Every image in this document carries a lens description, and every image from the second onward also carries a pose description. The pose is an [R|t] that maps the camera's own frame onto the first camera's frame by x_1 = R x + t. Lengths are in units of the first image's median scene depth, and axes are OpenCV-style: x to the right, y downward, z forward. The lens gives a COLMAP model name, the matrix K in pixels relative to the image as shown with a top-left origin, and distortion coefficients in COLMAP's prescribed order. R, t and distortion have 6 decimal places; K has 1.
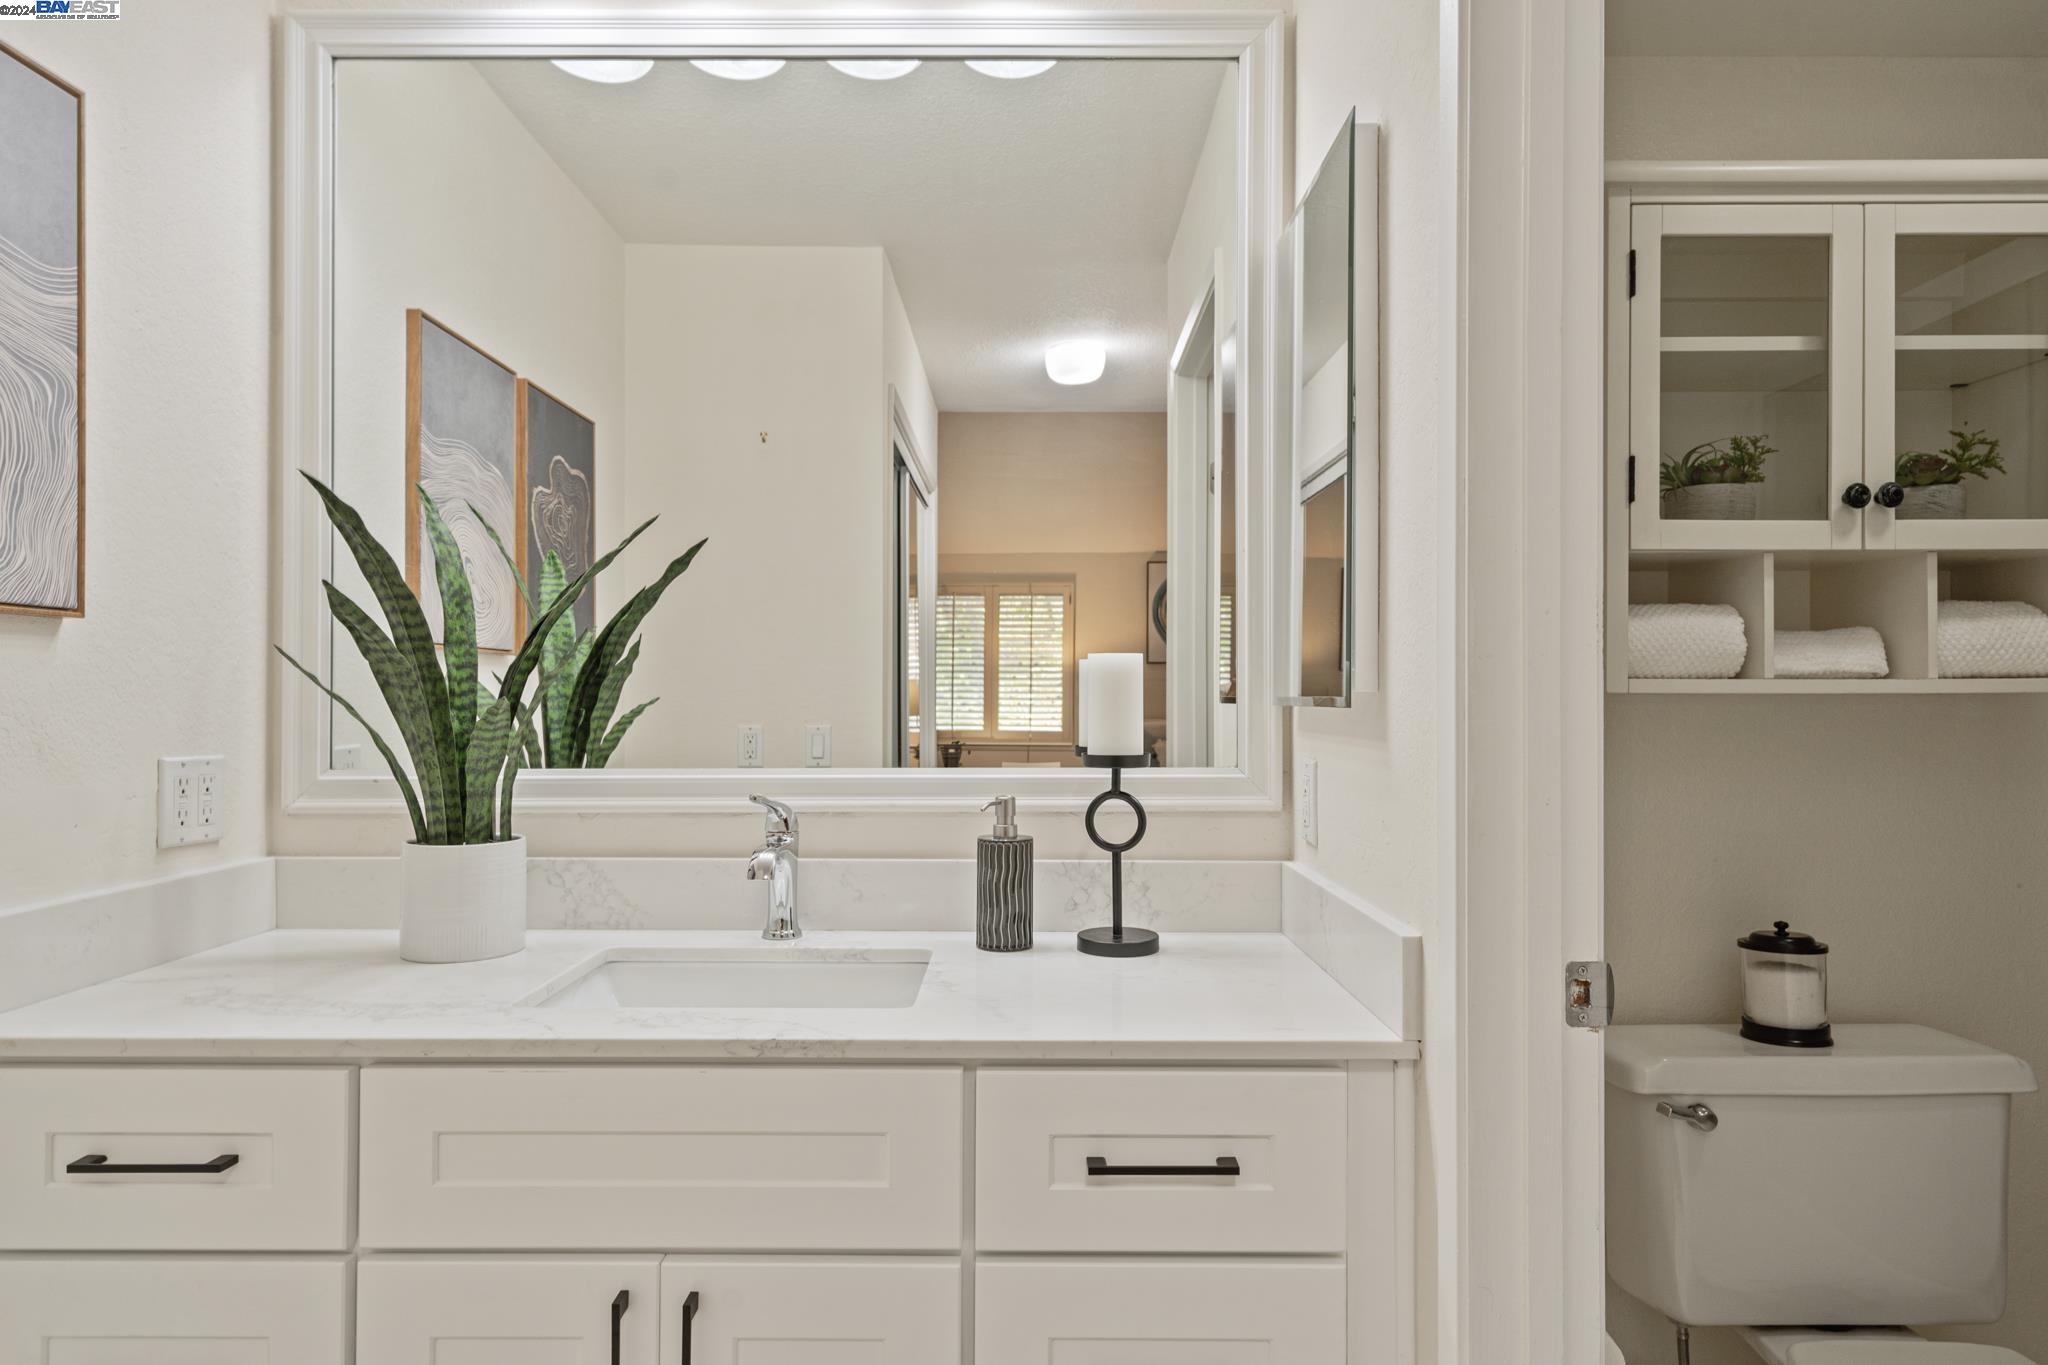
lens RADIAL K [[1181.6, 0, 1017.1], [0, 1181.6, 688.0], [0, 0, 1]] dist [0.008185, -0.002489]
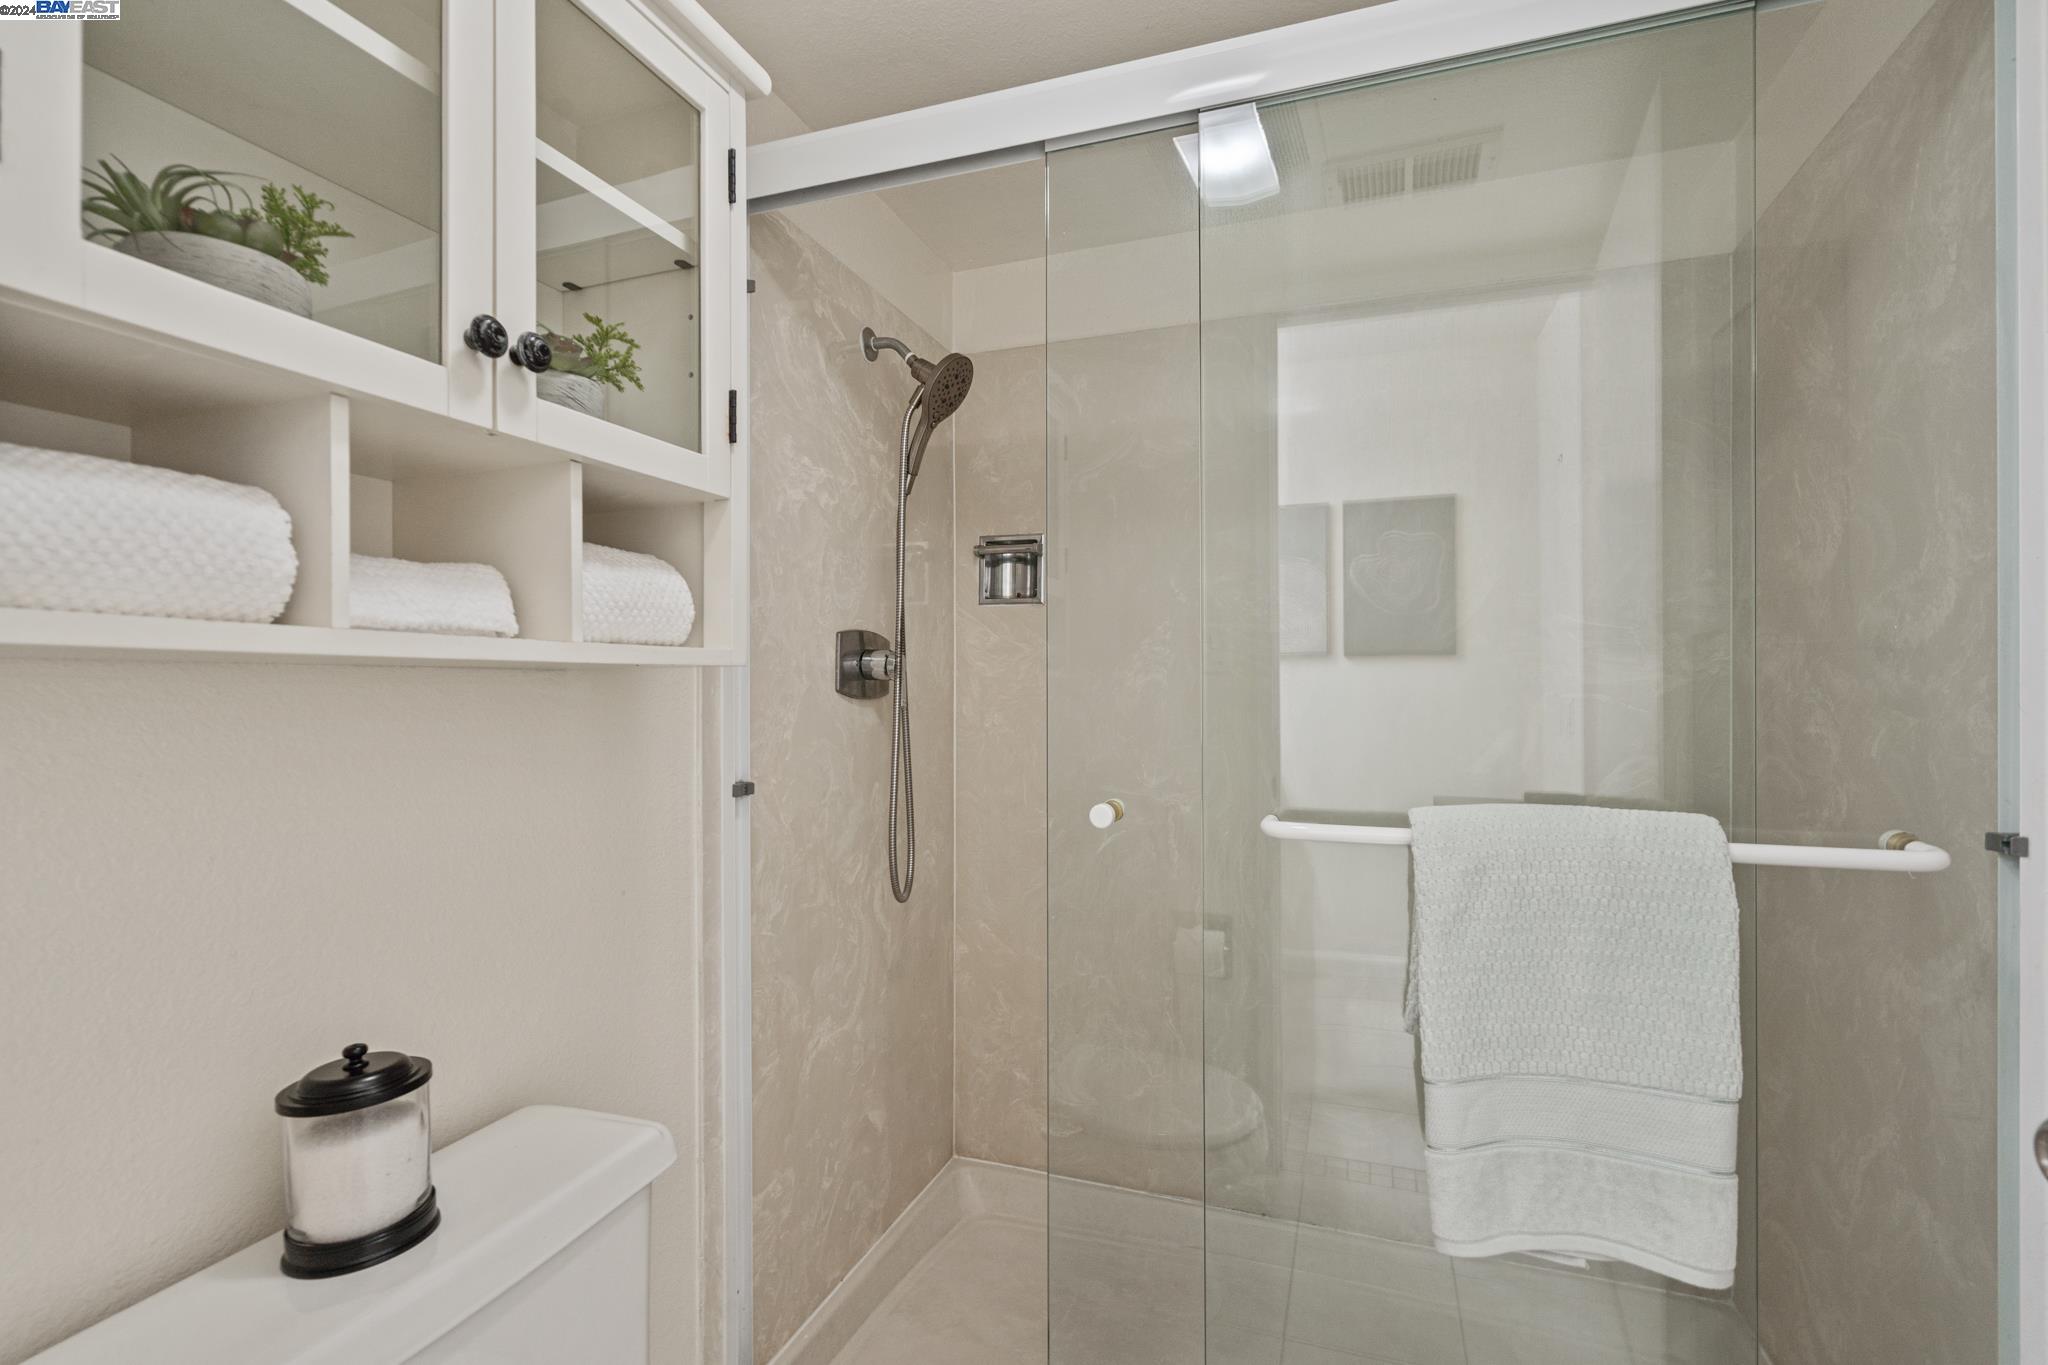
lens RADIAL K [[938.5, 0, 1020.0], [0, 938.5, 686.4], [0, 0, 1]] dist [0.001112, -0.000939]
pose [[0.339463, 0.000180, 0.940620, 0.331451], [0.001104, 0.999999, -0.000590, 0.018605], [-0.940619, 0.001239, 0.339462, 0.554119]]
